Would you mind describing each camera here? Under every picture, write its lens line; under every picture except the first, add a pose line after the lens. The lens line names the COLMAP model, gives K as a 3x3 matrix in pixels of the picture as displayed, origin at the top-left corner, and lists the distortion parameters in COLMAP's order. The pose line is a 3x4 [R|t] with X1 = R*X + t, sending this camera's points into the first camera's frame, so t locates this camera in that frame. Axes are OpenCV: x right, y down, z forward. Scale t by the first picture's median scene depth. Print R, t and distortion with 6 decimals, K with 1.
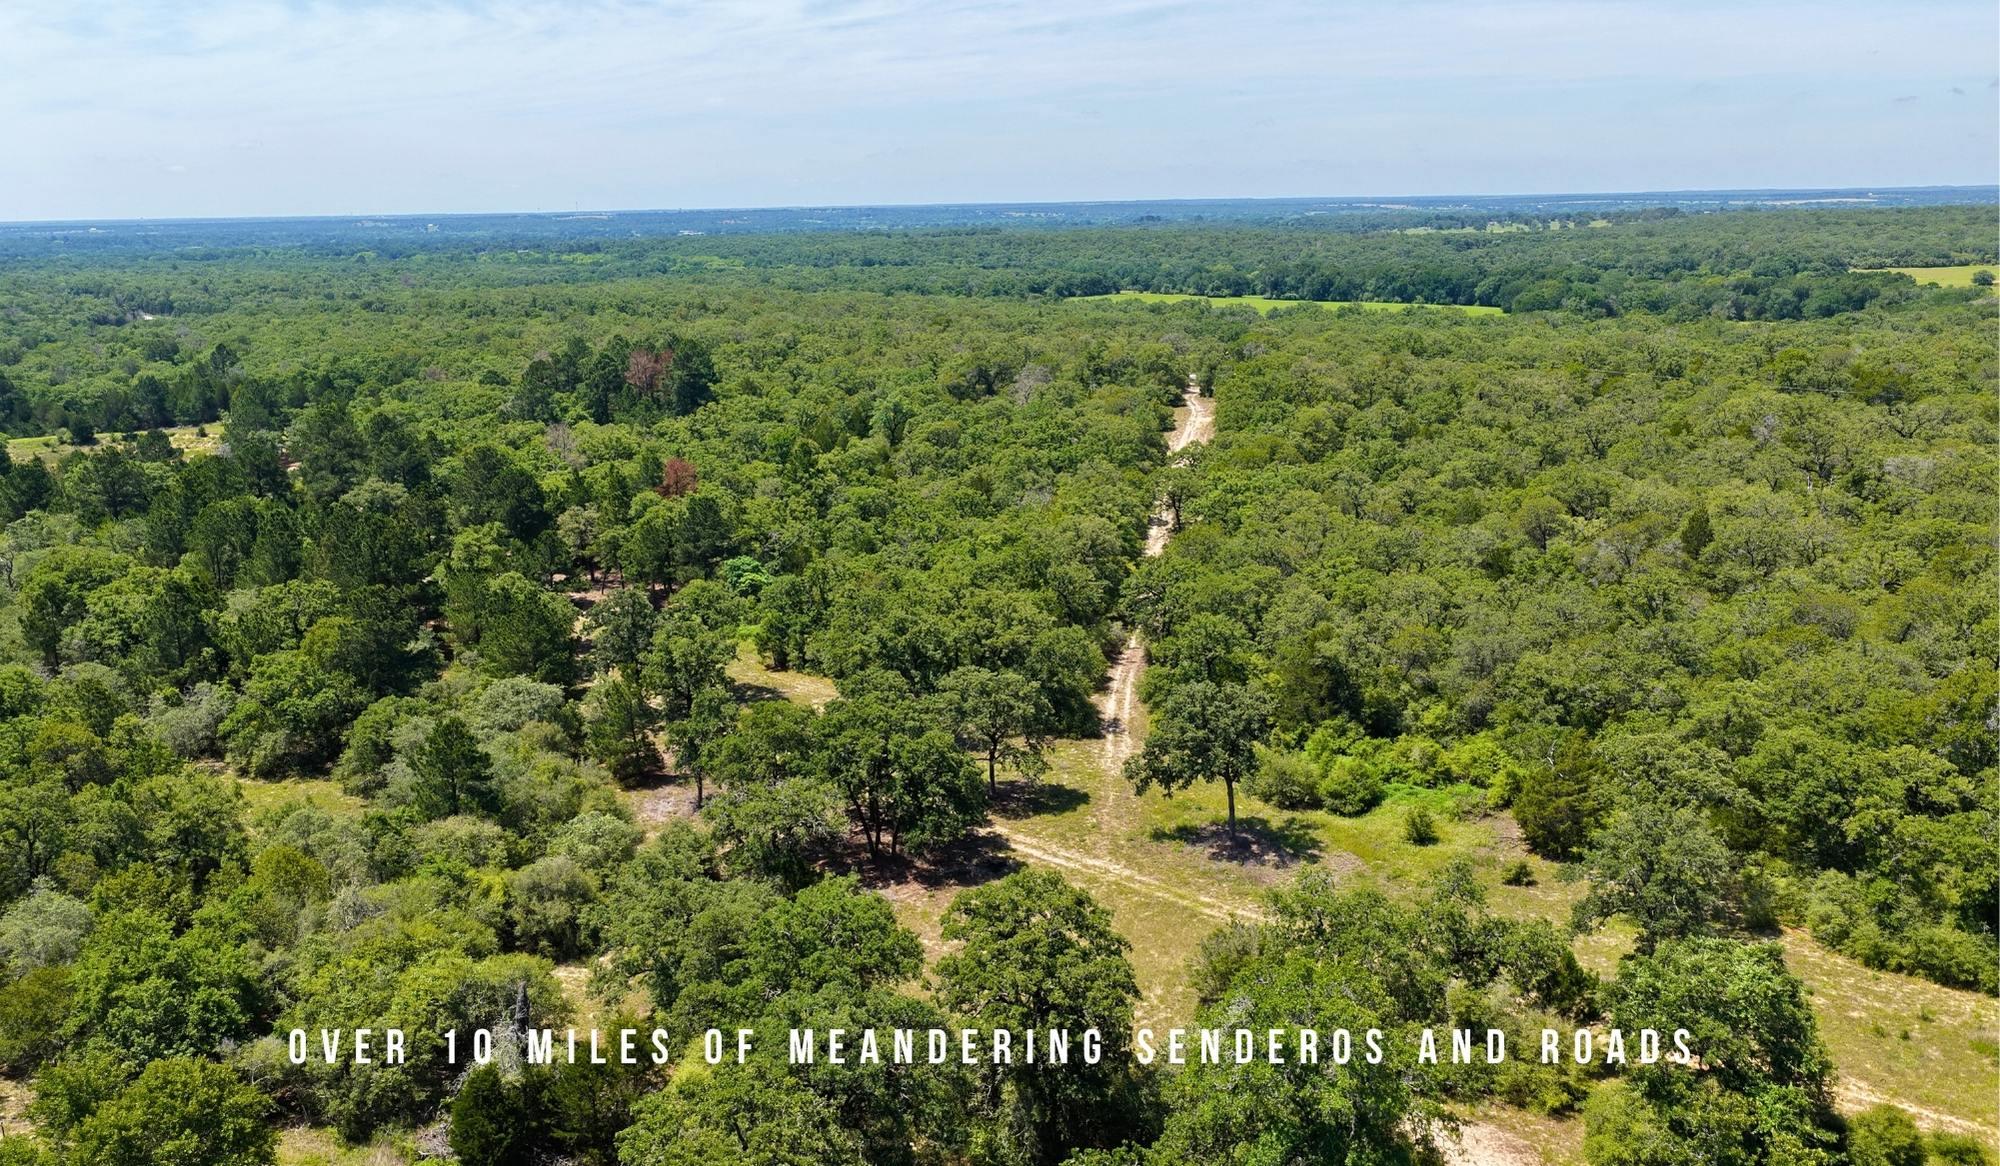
lens RADIAL K [[1693.3, 0, 999.4], [0, 1693.3, 580.1], [0, 0, 1]] dist [-0.011467, 0.036021]
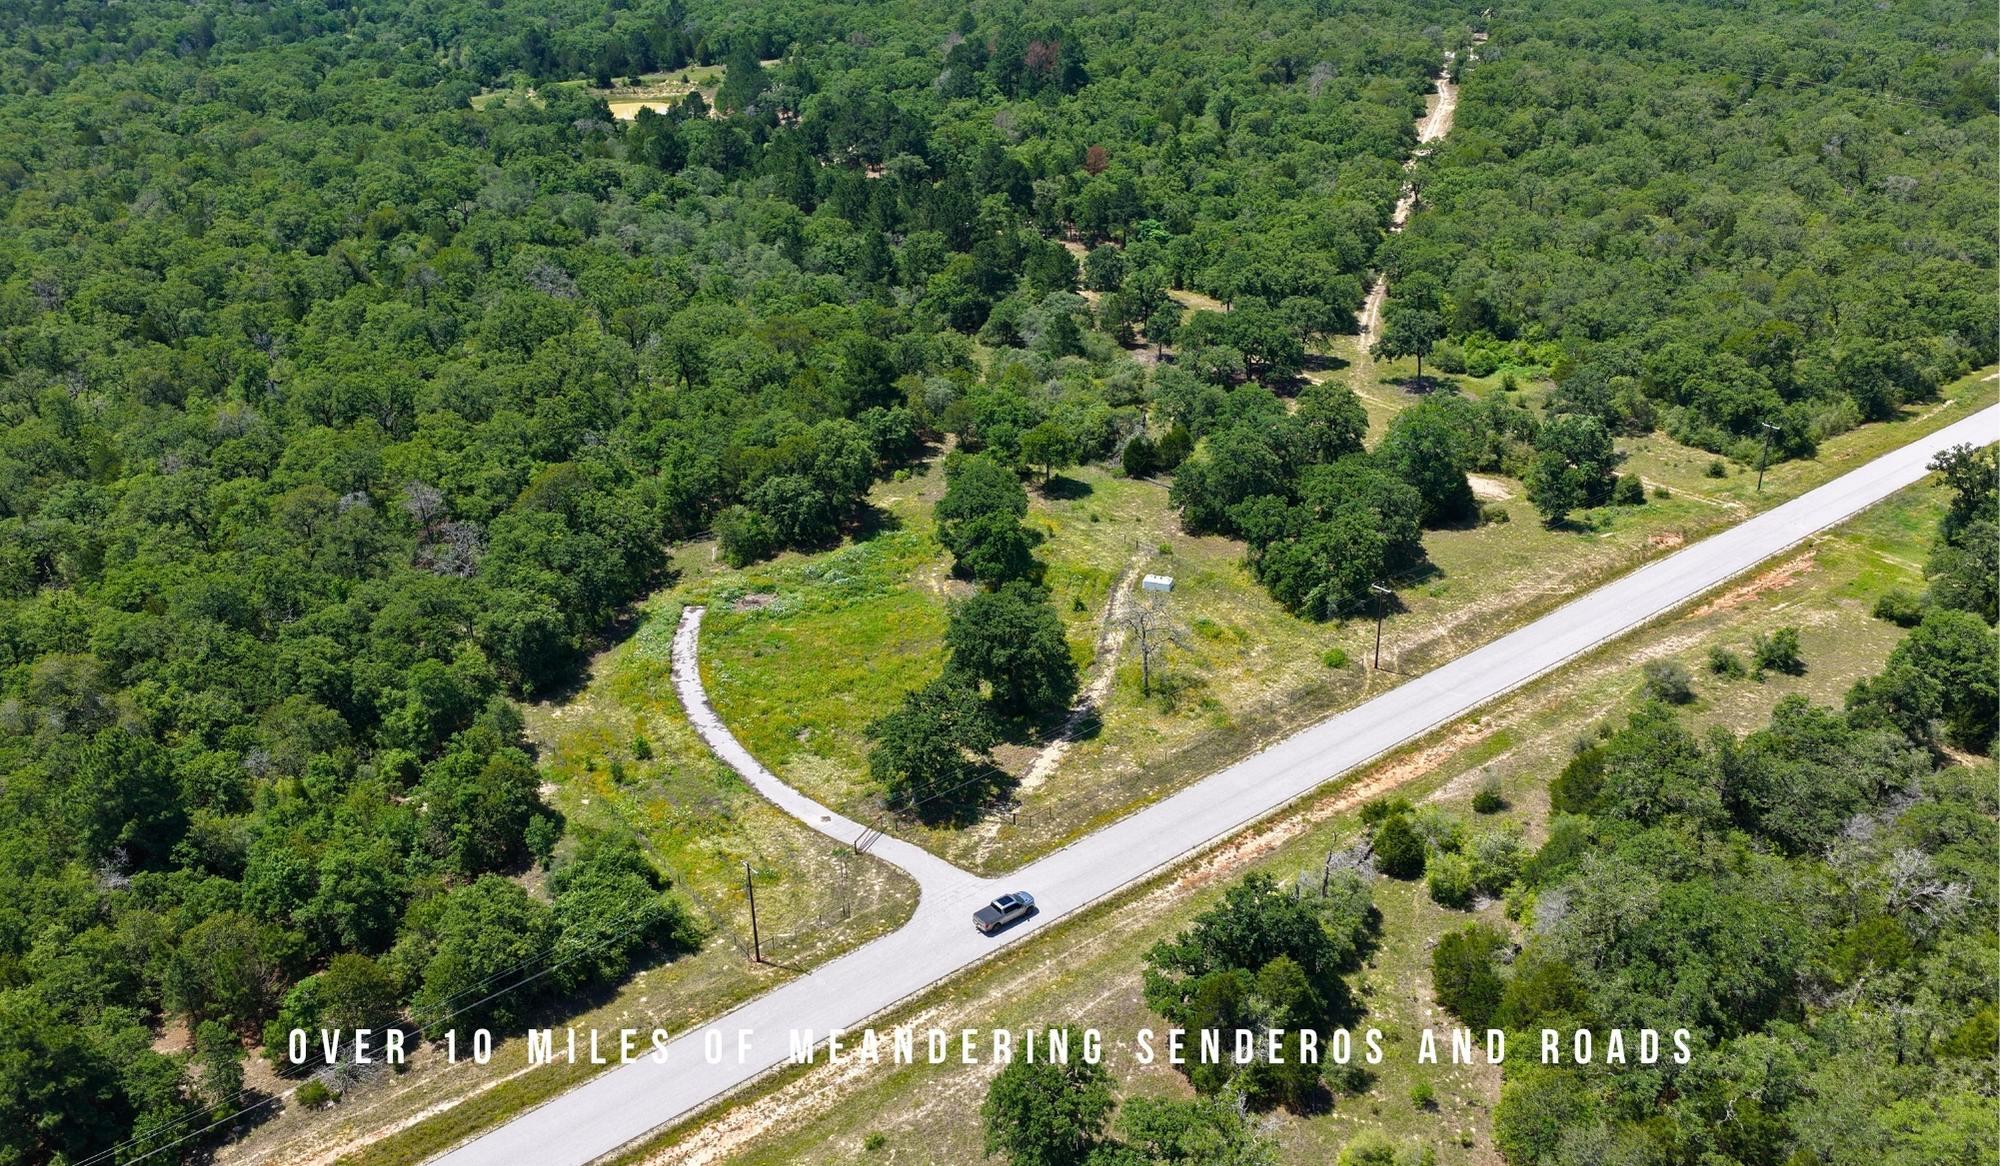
lens RADIAL K [[1693.3, 0, 993.5], [0, 1693.3, 582.0], [0, 0, 1]] dist [-0.011467, 0.036021]
pose [[0.988907, 0.063578, -0.134238, -0.047679], [-0.029971, 0.970582, 0.238900, -0.052525], [0.145478, -0.232227, 0.961721, -0.629458]]
